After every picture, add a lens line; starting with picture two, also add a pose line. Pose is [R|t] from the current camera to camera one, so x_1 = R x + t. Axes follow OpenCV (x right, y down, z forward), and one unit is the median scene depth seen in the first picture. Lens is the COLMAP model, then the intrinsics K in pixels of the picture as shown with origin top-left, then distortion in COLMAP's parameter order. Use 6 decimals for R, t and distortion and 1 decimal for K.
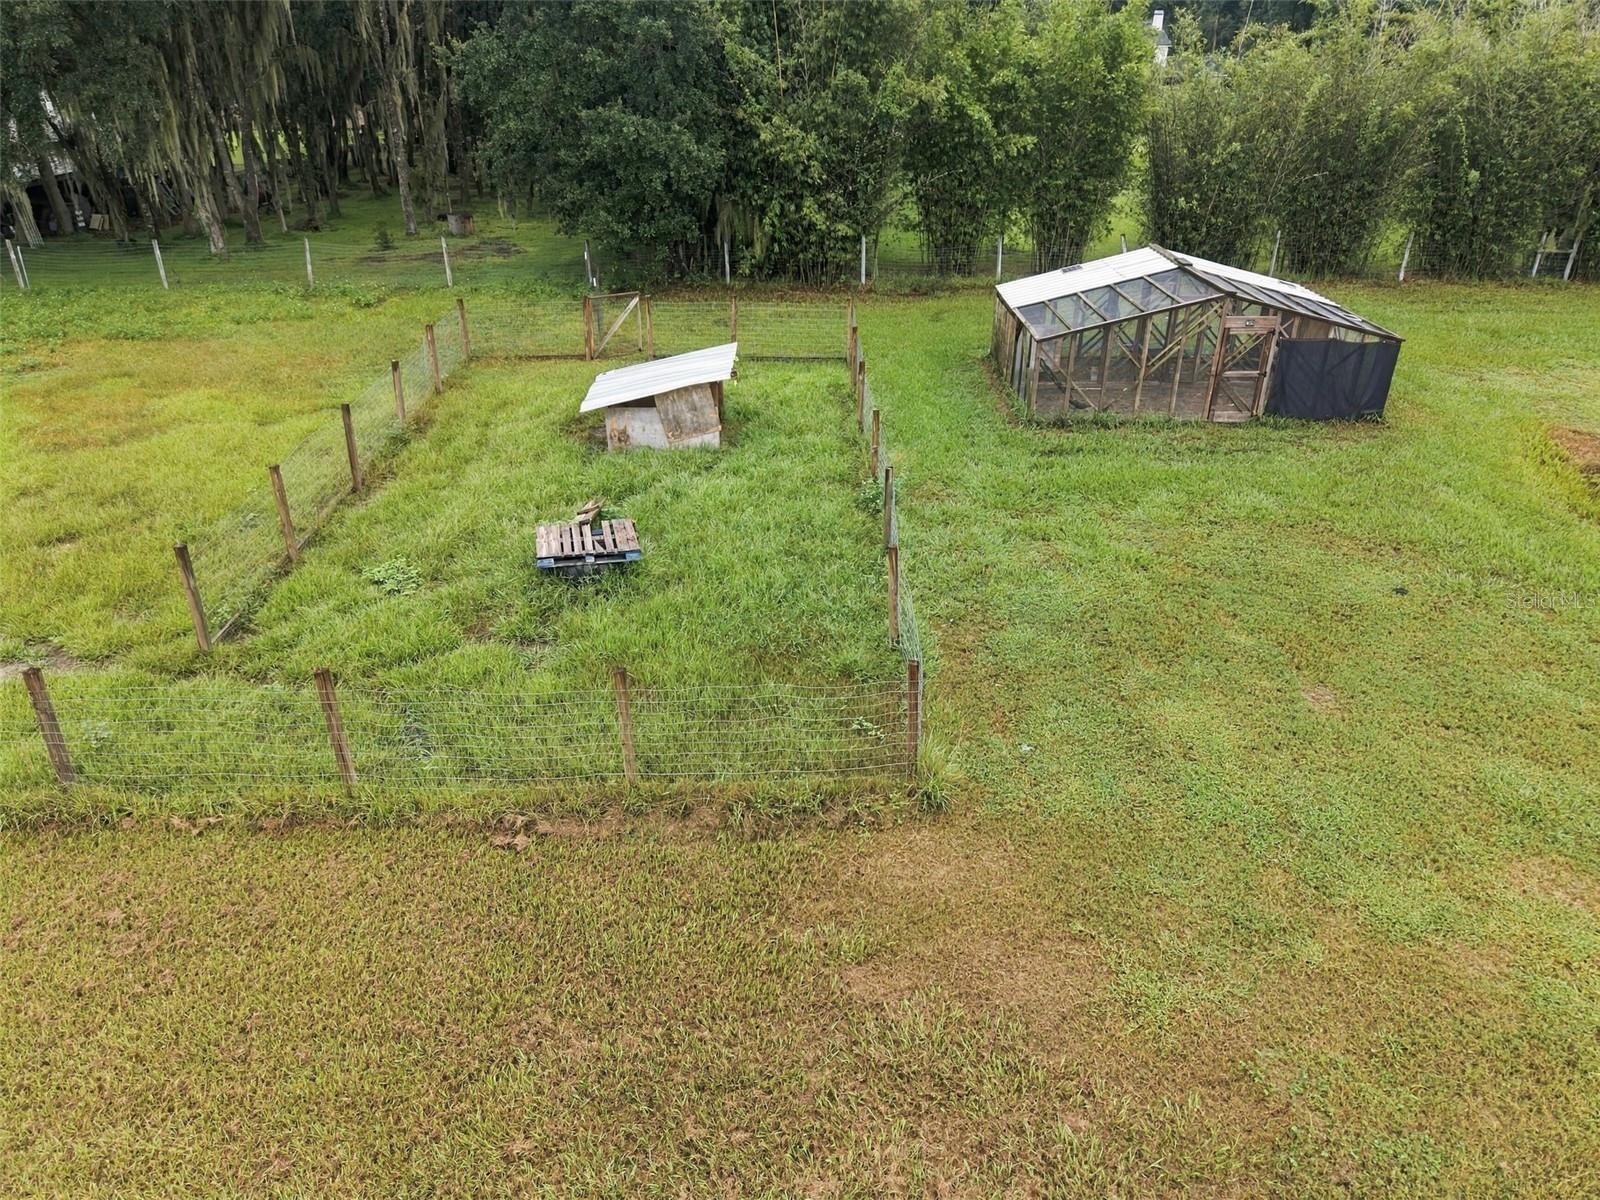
lens RADIAL K [[1080.5, 0, 800.0], [0, 1080.5, 600.0], [0, 0, 1]] dist [0.013414, -0.006451]
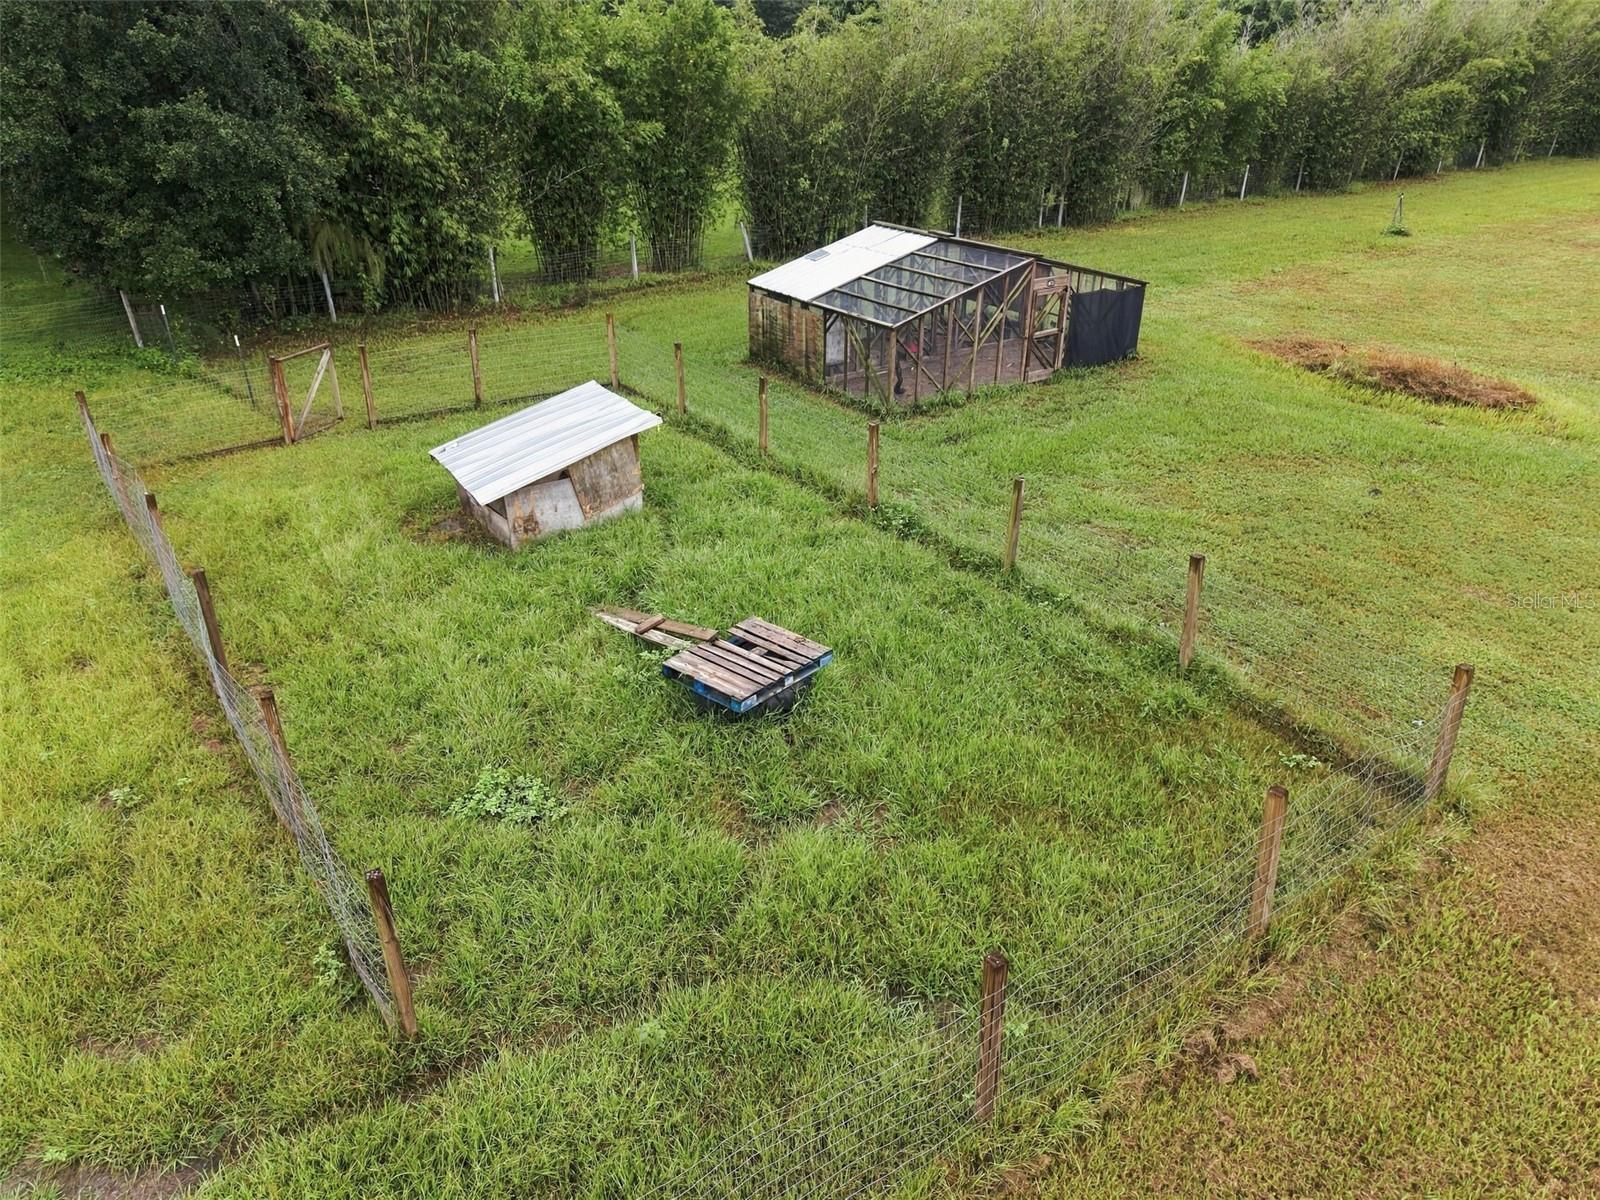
lens RADIAL K [[1080.5, 0, 800.0], [0, 1080.5, 600.0], [0, 0, 1]] dist [0.013414, -0.006451]
pose [[0.820353, -0.263375, 0.507597, -0.353913], [0.264712, 0.961697, 0.071178, -0.091011], [-0.506901, 0.075976, 0.858649, 0.227920]]
